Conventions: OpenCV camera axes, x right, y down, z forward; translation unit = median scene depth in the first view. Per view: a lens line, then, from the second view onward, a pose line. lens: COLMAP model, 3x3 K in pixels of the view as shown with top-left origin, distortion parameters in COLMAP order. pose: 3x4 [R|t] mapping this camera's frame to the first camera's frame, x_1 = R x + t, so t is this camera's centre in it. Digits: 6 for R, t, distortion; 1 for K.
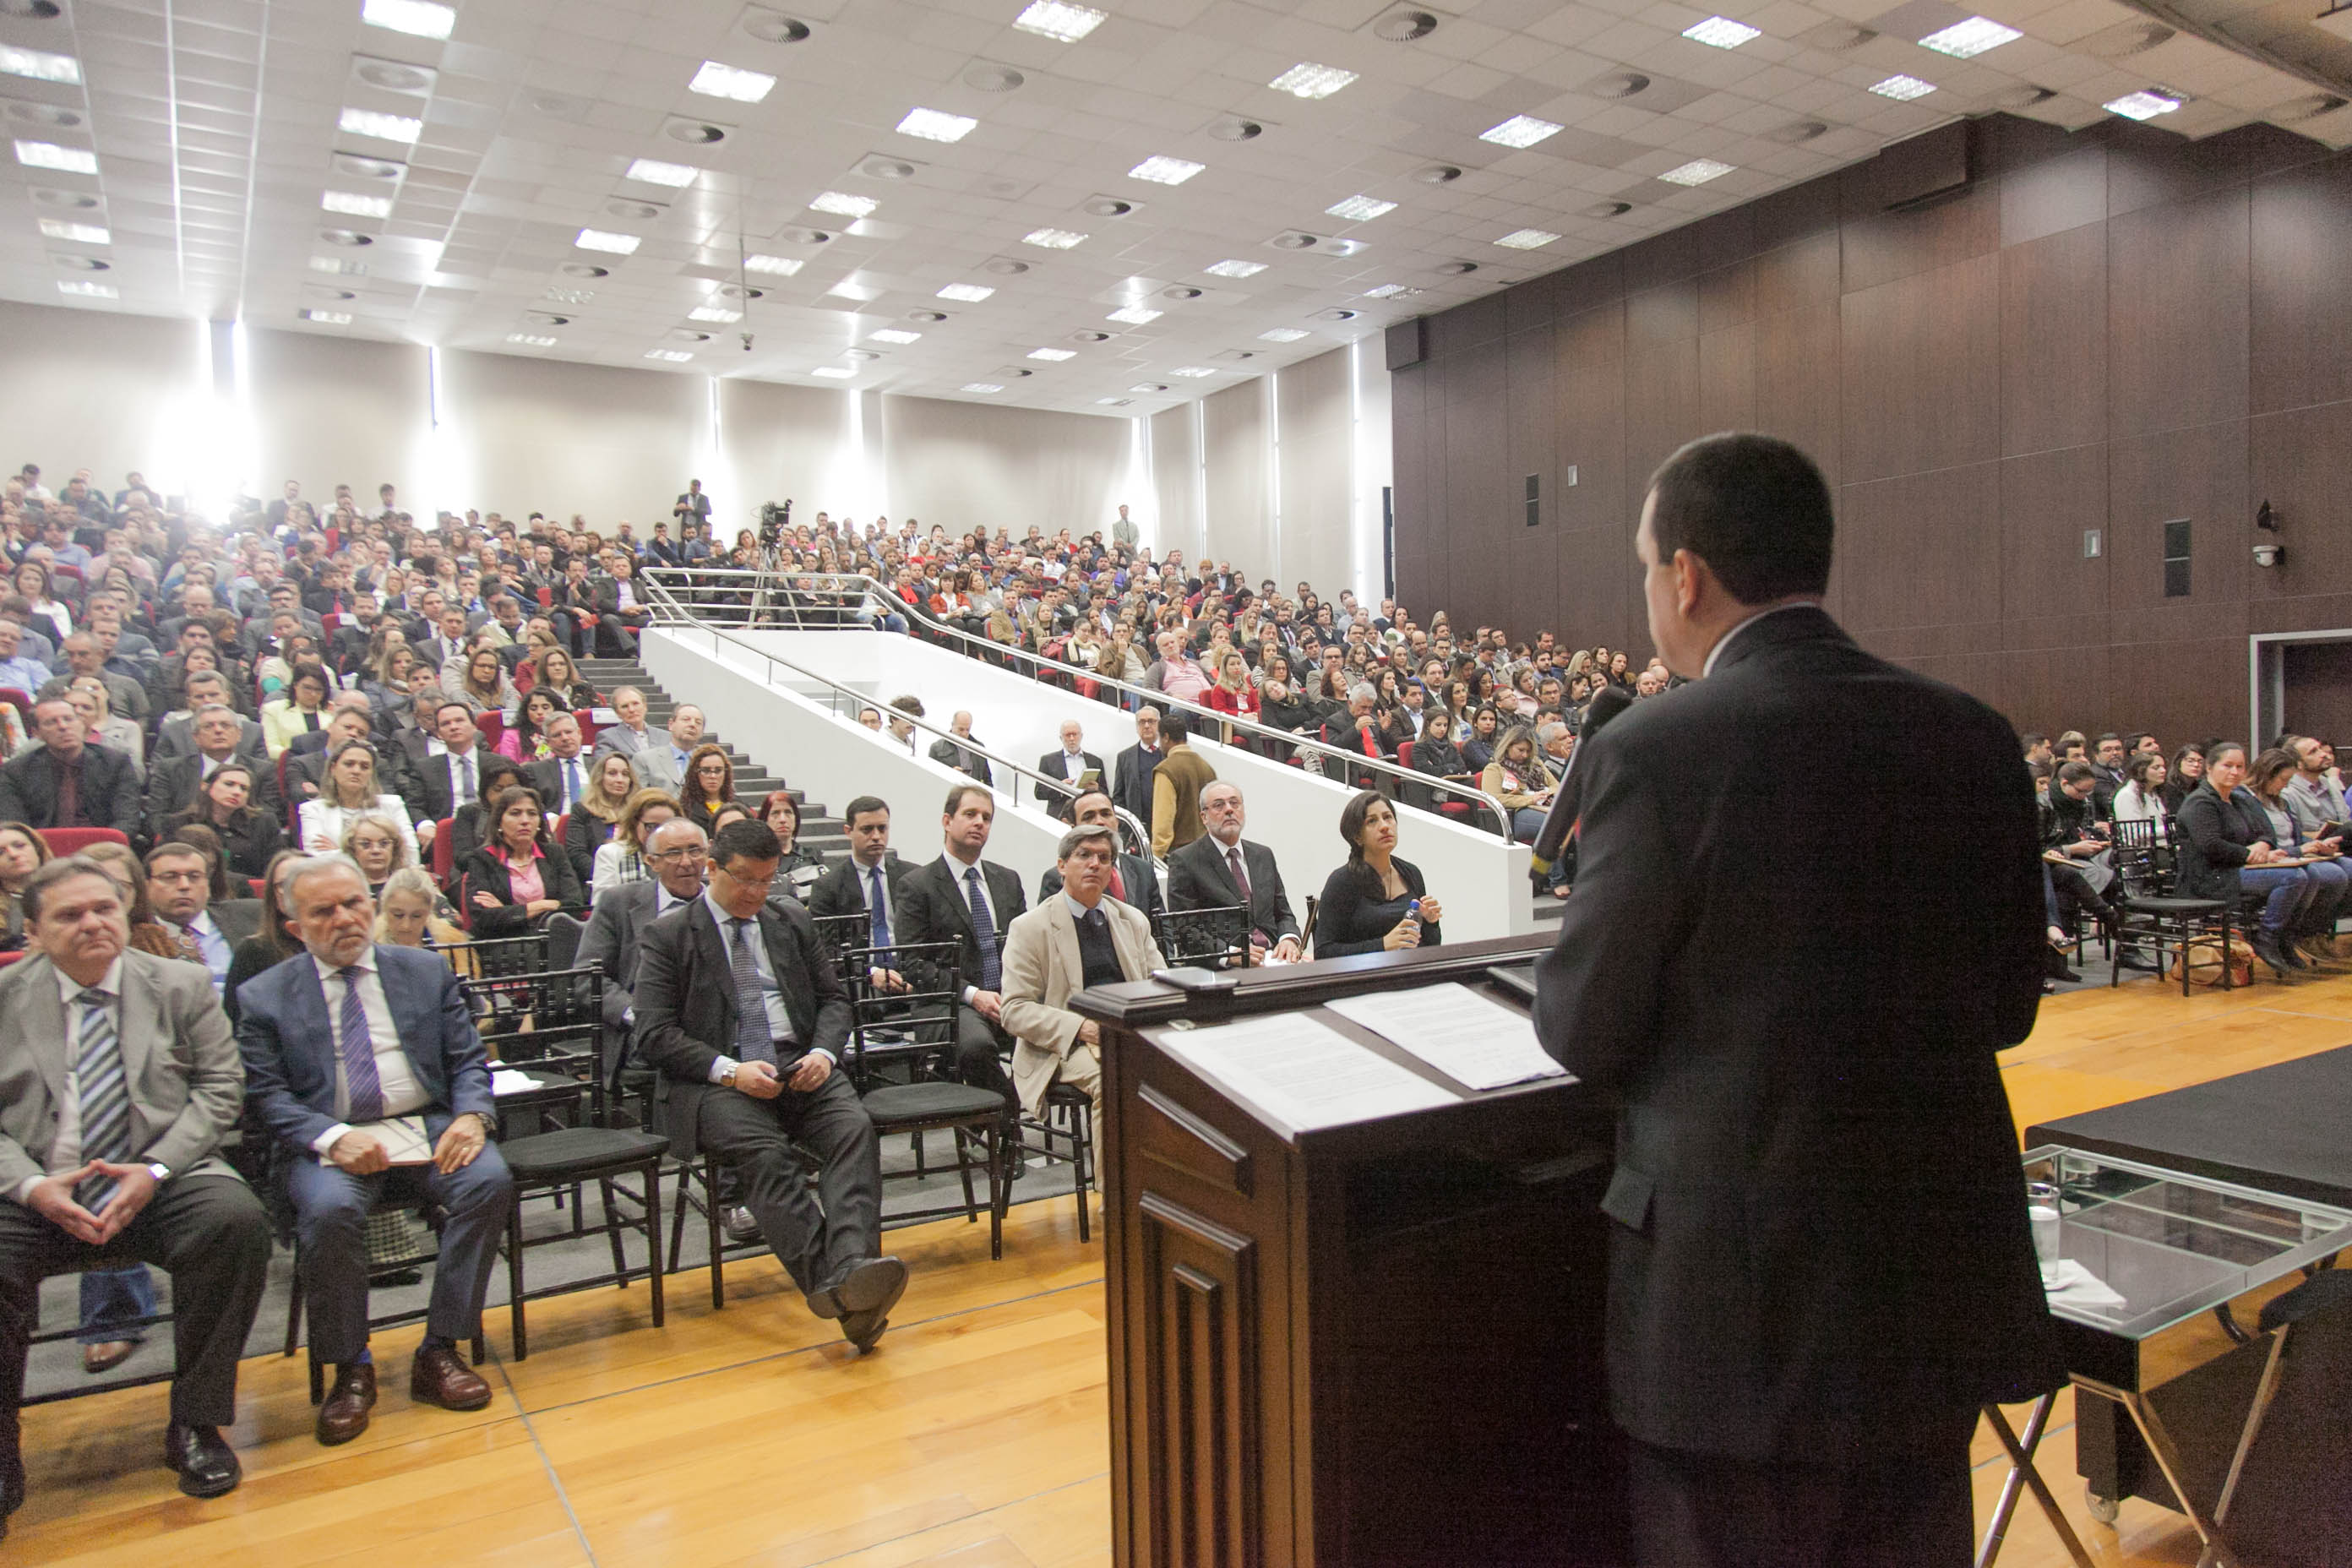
lens RADIAL K [[1548.8, 0, 1217.4], [0, 1548.8, 776.2], [0, 0, 1]] dist [0.003236, 0.002962]
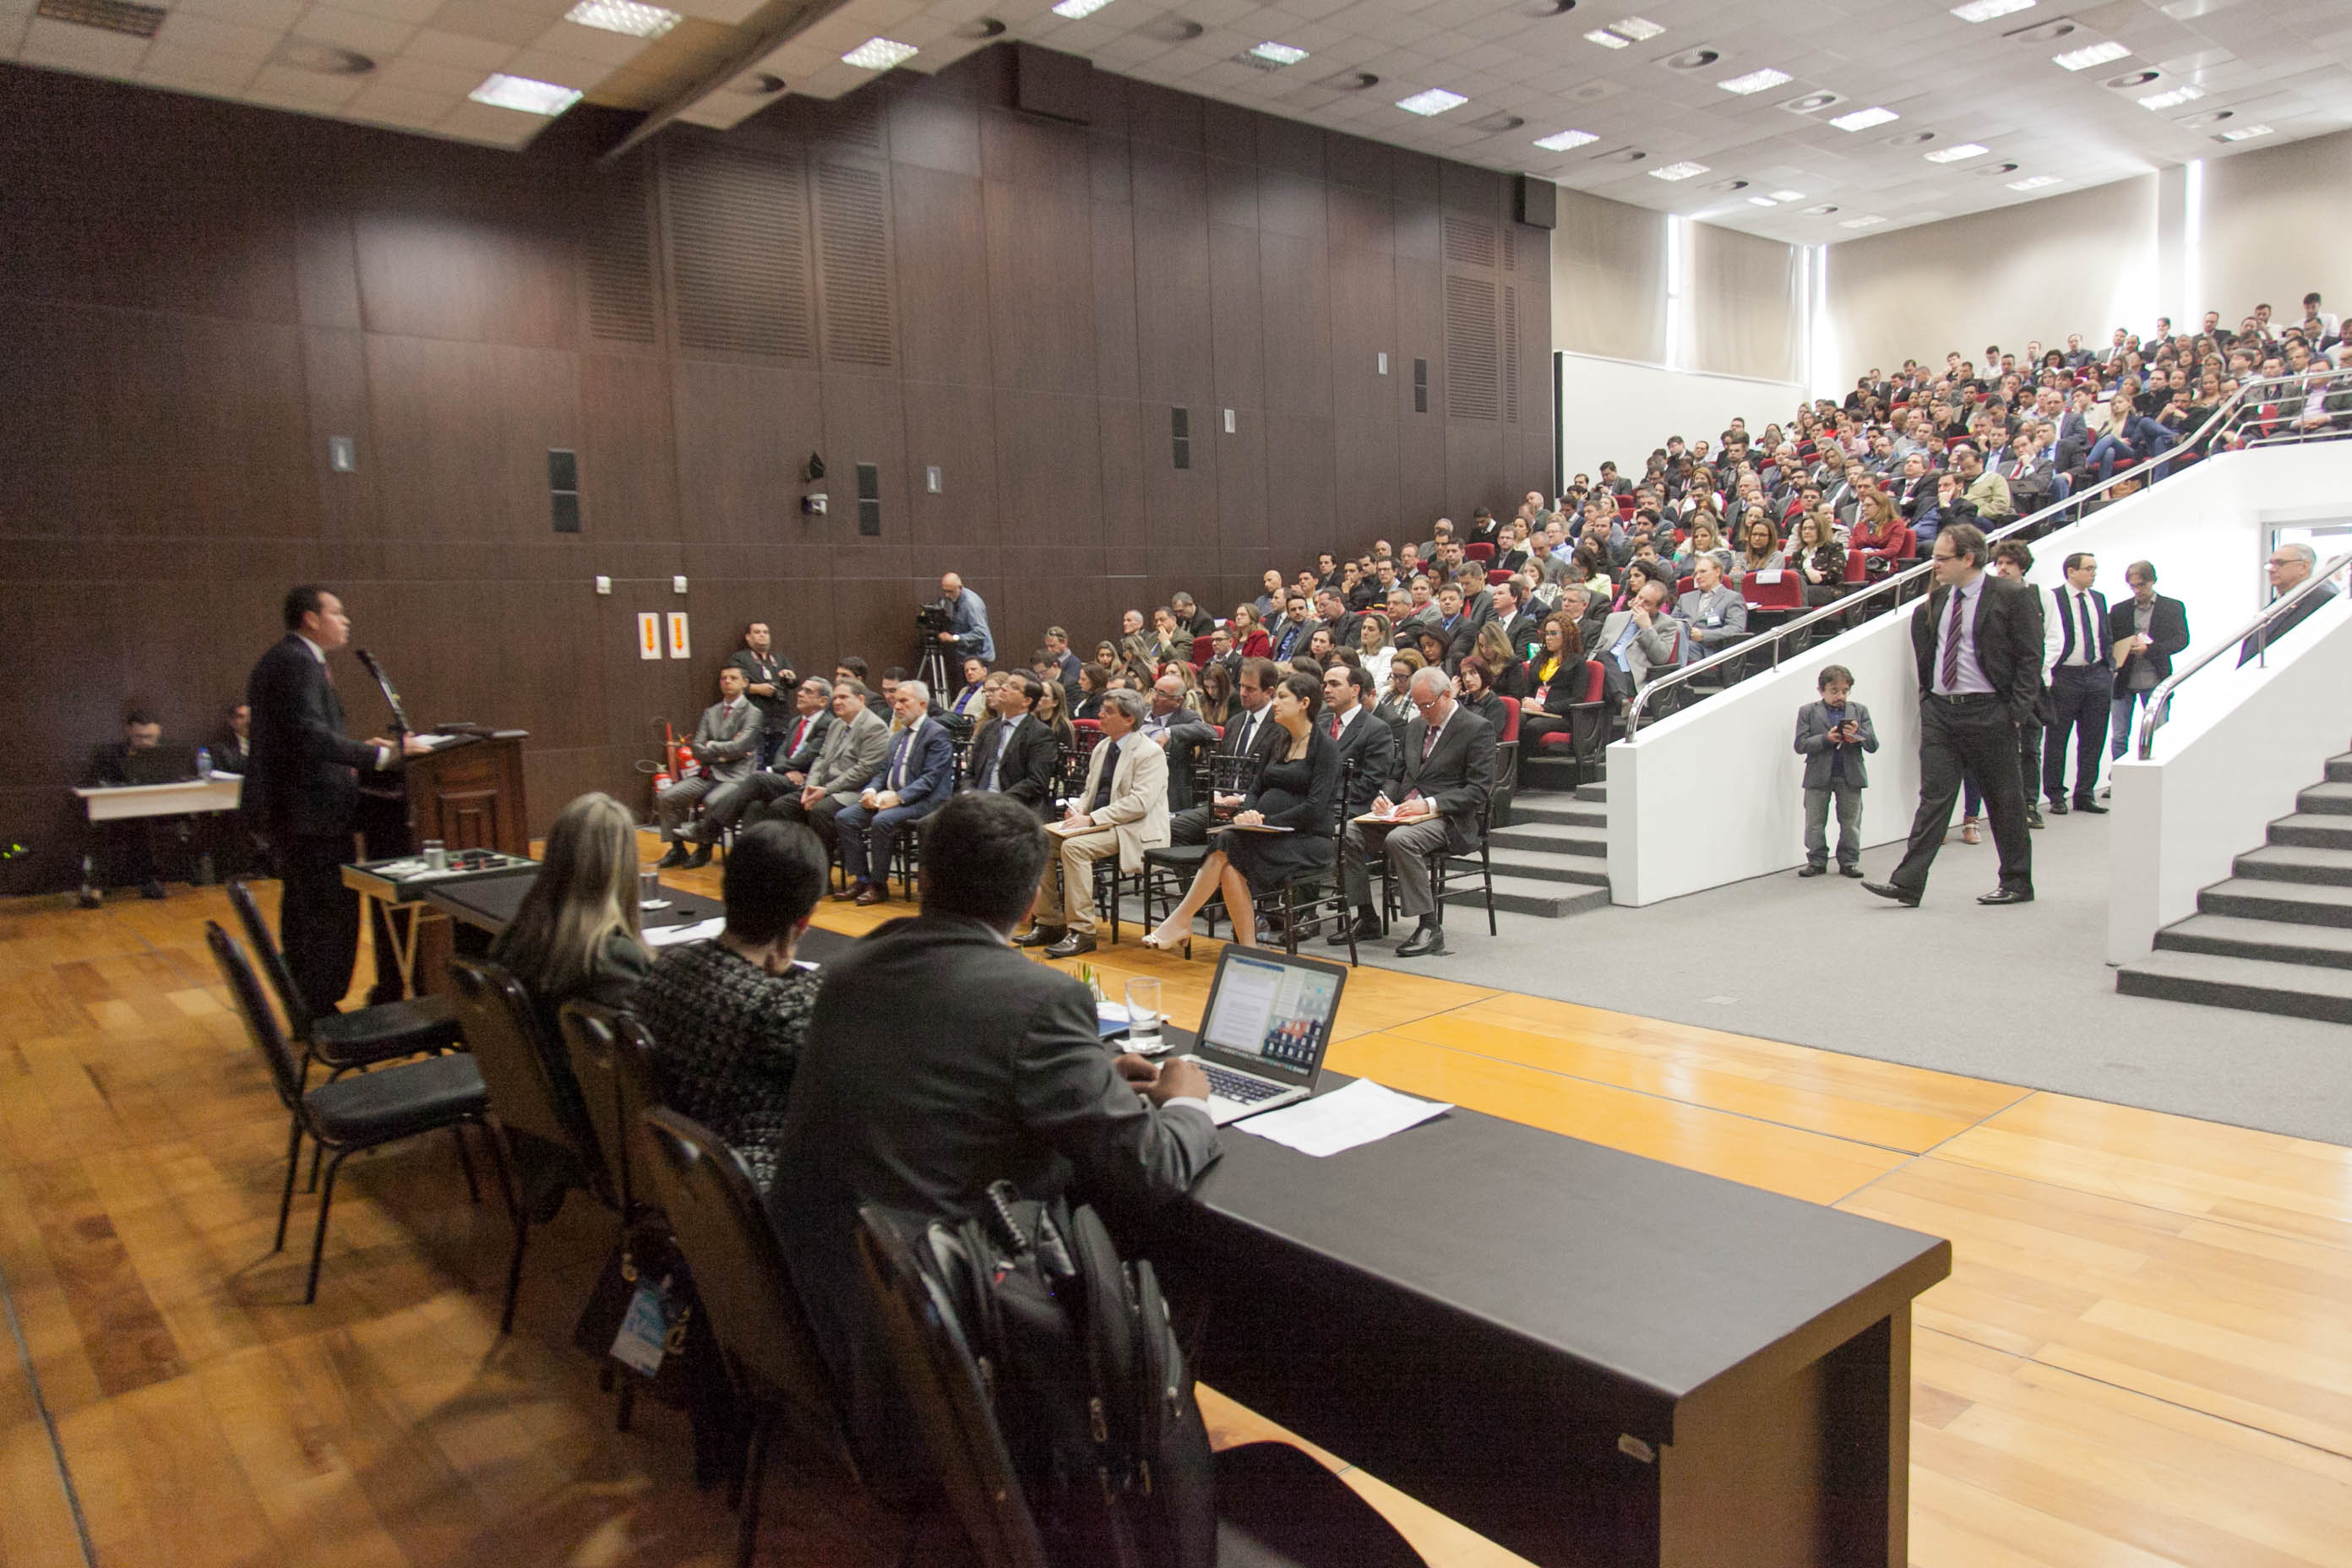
lens RADIAL K [[1548.8, 0, 1217.4], [0, 1548.8, 776.2], [0, 0, 1]] dist [0.003236, 0.002962]
pose [[0.116905, 0.113860, -0.986595, 0.375107], [0.011596, 0.993182, 0.115994, -0.015321], [0.993075, -0.025001, 0.114787, 0.239965]]
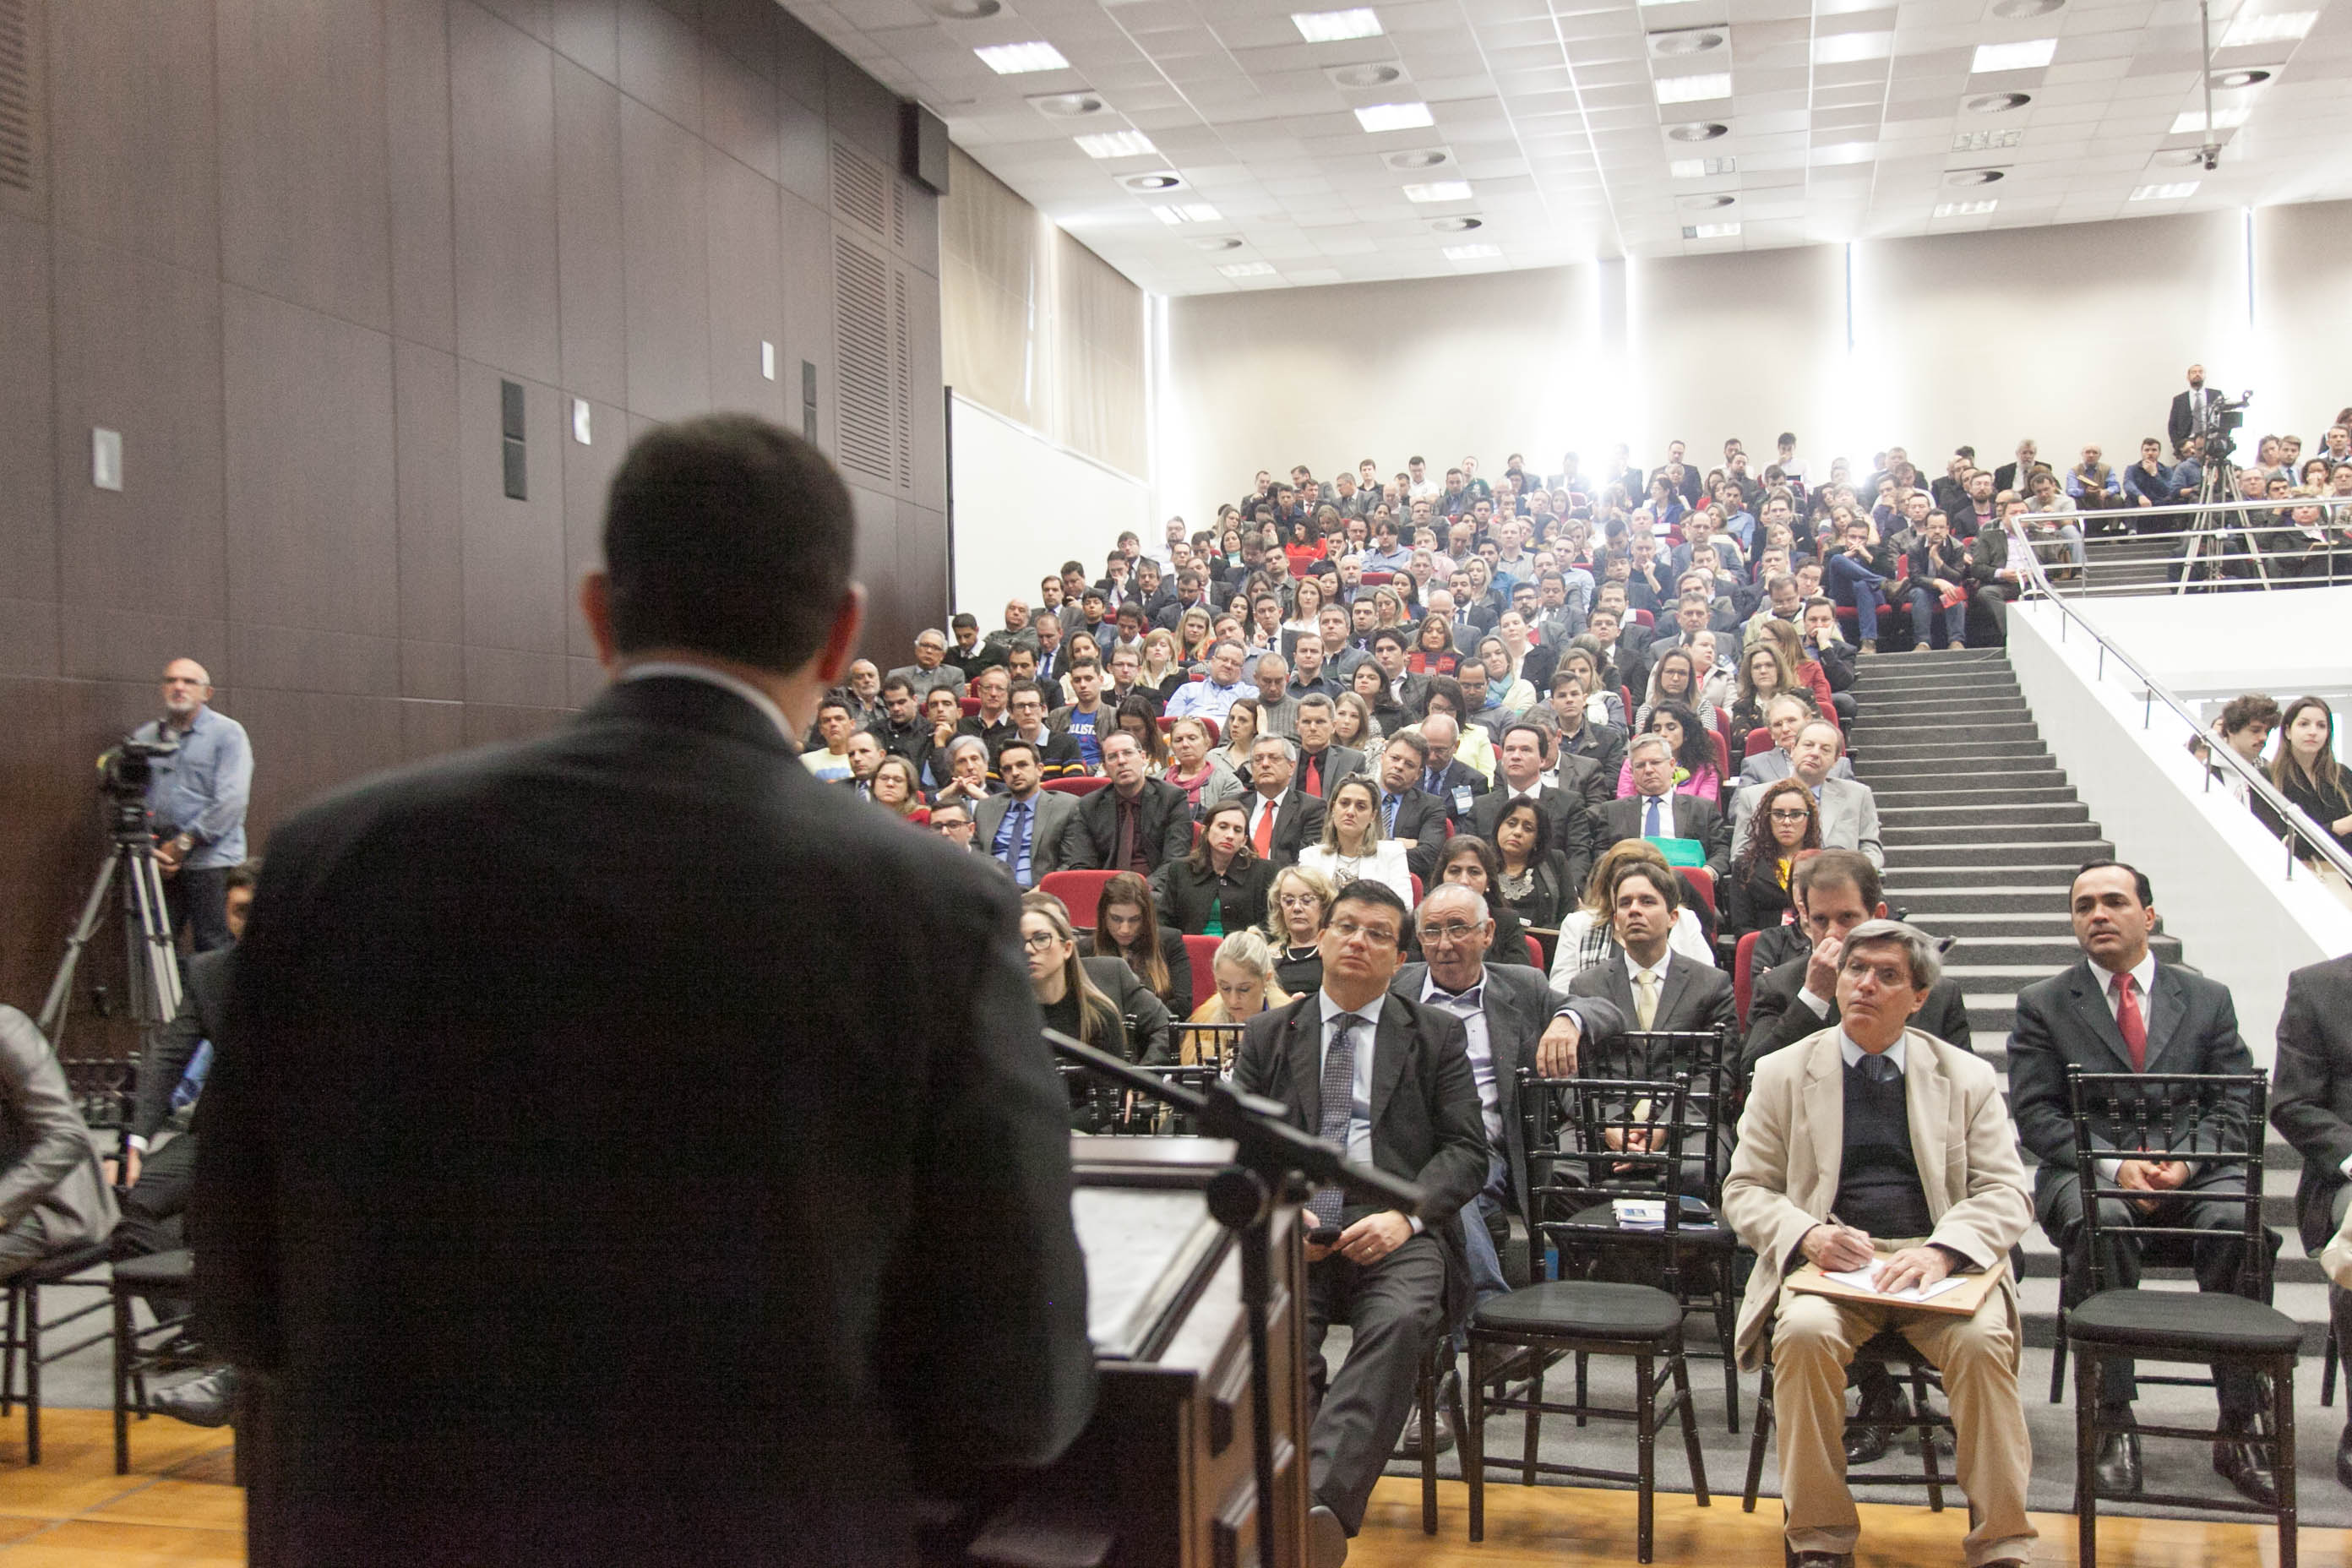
lens RADIAL K [[2194.5, 0, 1176.0], [0, 2194.5, 784.0], [0, 0, 1]] dist [0.018522, 0.007288]
pose [[0.681360, 0.001567, -0.731947, 0.097611], [-0.008997, 0.999940, -0.006234, -0.003996], [0.731893, 0.010833, 0.681333, 0.047700]]
